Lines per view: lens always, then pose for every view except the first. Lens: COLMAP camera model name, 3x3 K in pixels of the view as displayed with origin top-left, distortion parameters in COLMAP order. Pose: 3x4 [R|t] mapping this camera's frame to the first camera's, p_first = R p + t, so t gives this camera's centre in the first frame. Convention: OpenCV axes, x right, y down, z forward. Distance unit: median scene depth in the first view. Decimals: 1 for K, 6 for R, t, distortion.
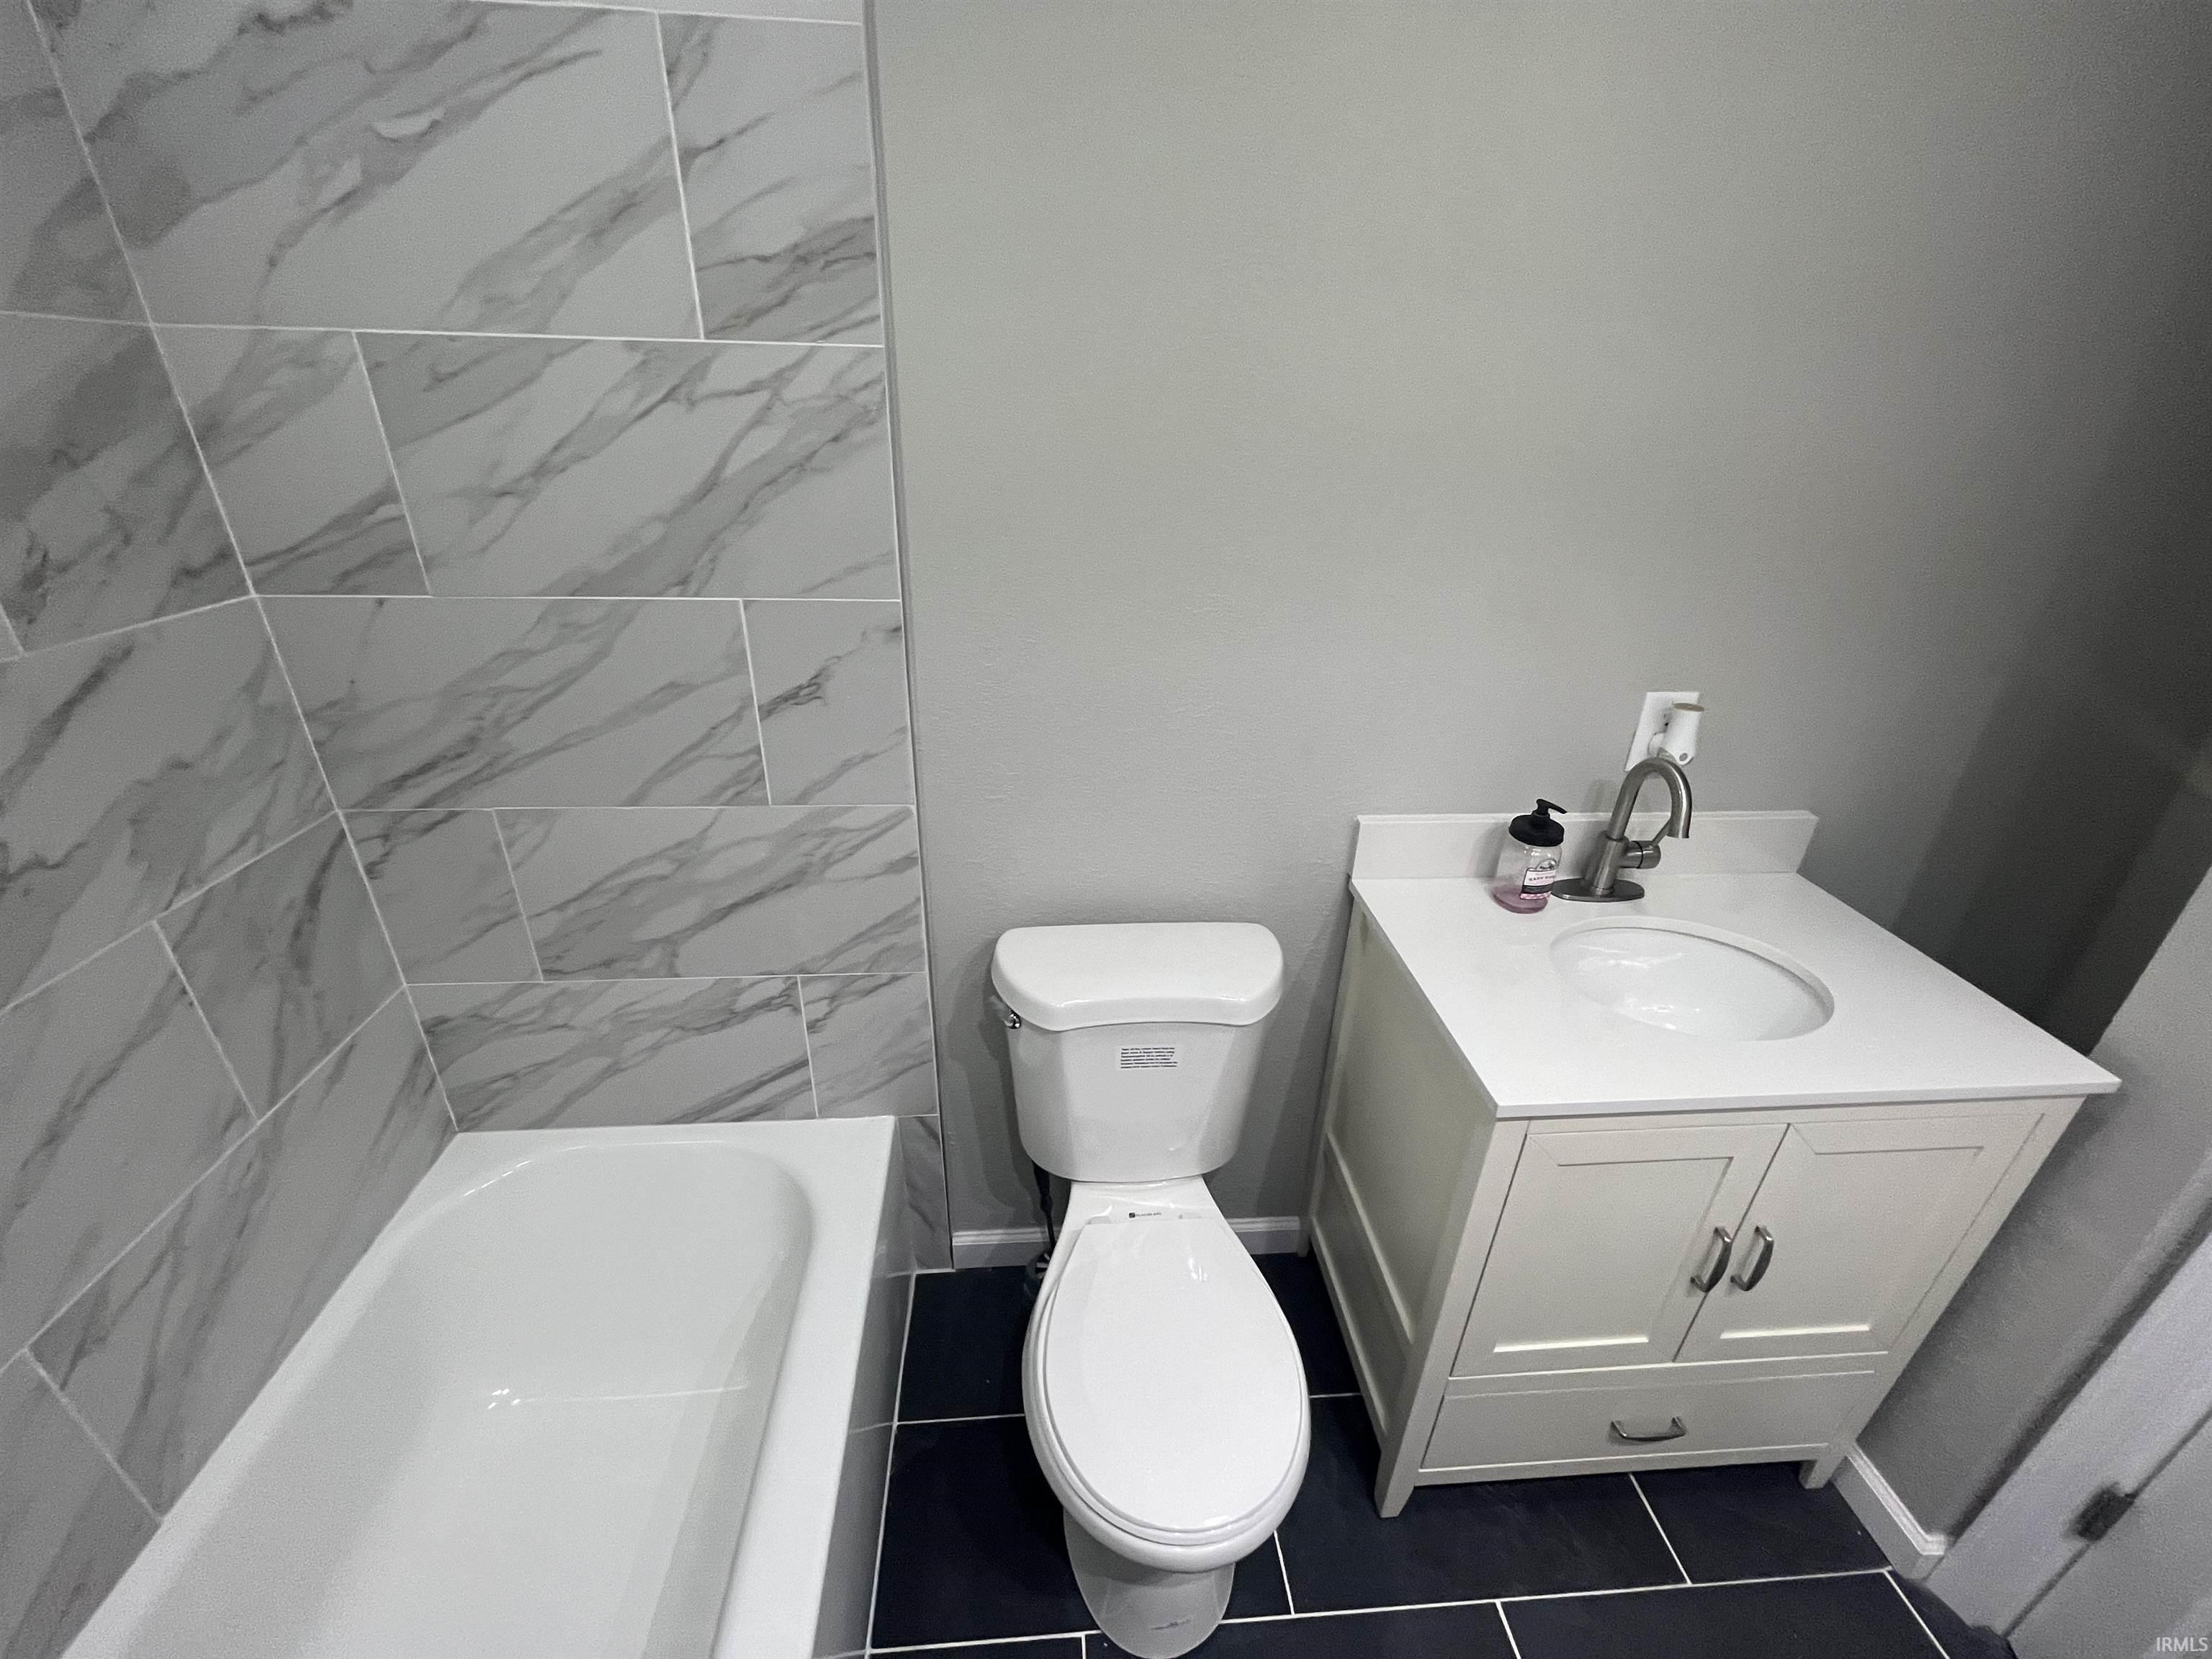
lens RADIAL K [[891.1, 0, 1097.0], [0, 891.1, 828.0], [0, 0, 1]] dist [0.003512, -0.003105]
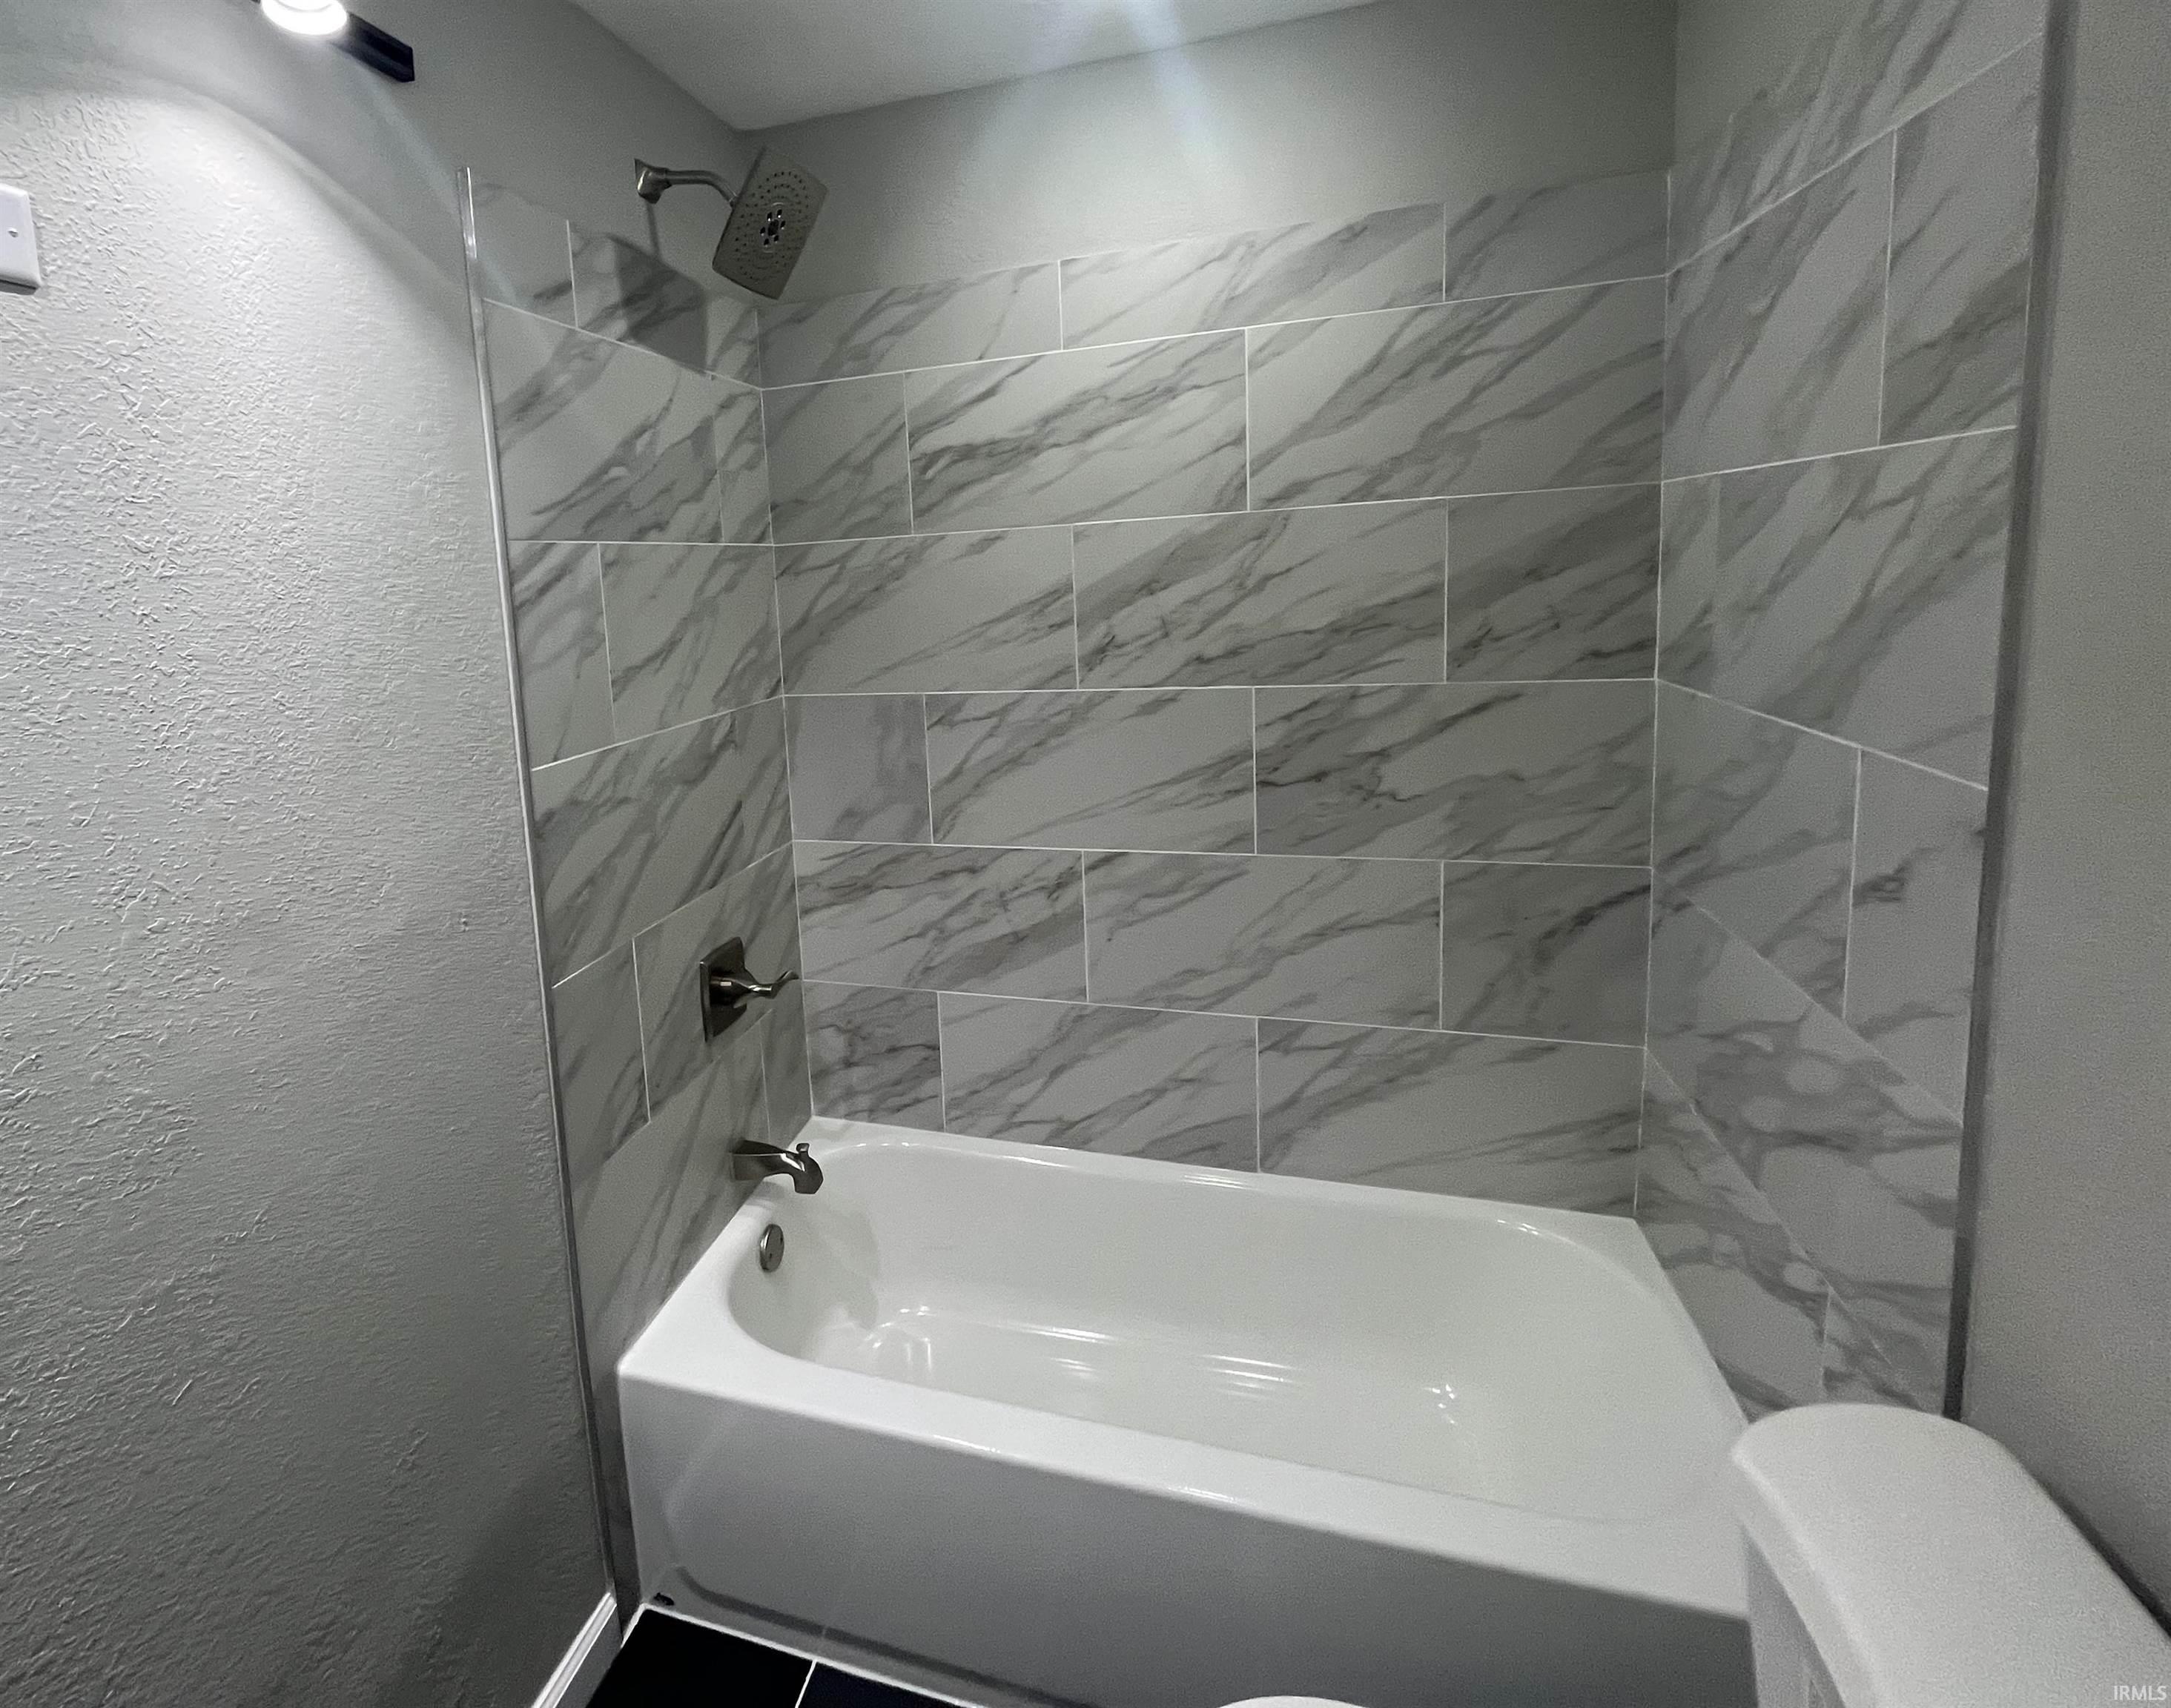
lens RADIAL K [[1067.4, 0, 875.0], [0, 1067.4, 706.1], [0, 0, 1]] dist [0.001958, 0.000412]
pose [[-0.404216, 0.116962, -0.907155, 0.856708], [-0.347802, 0.897636, 0.270710, -0.263298], [0.845957, 0.424936, -0.322159, 0.608434]]
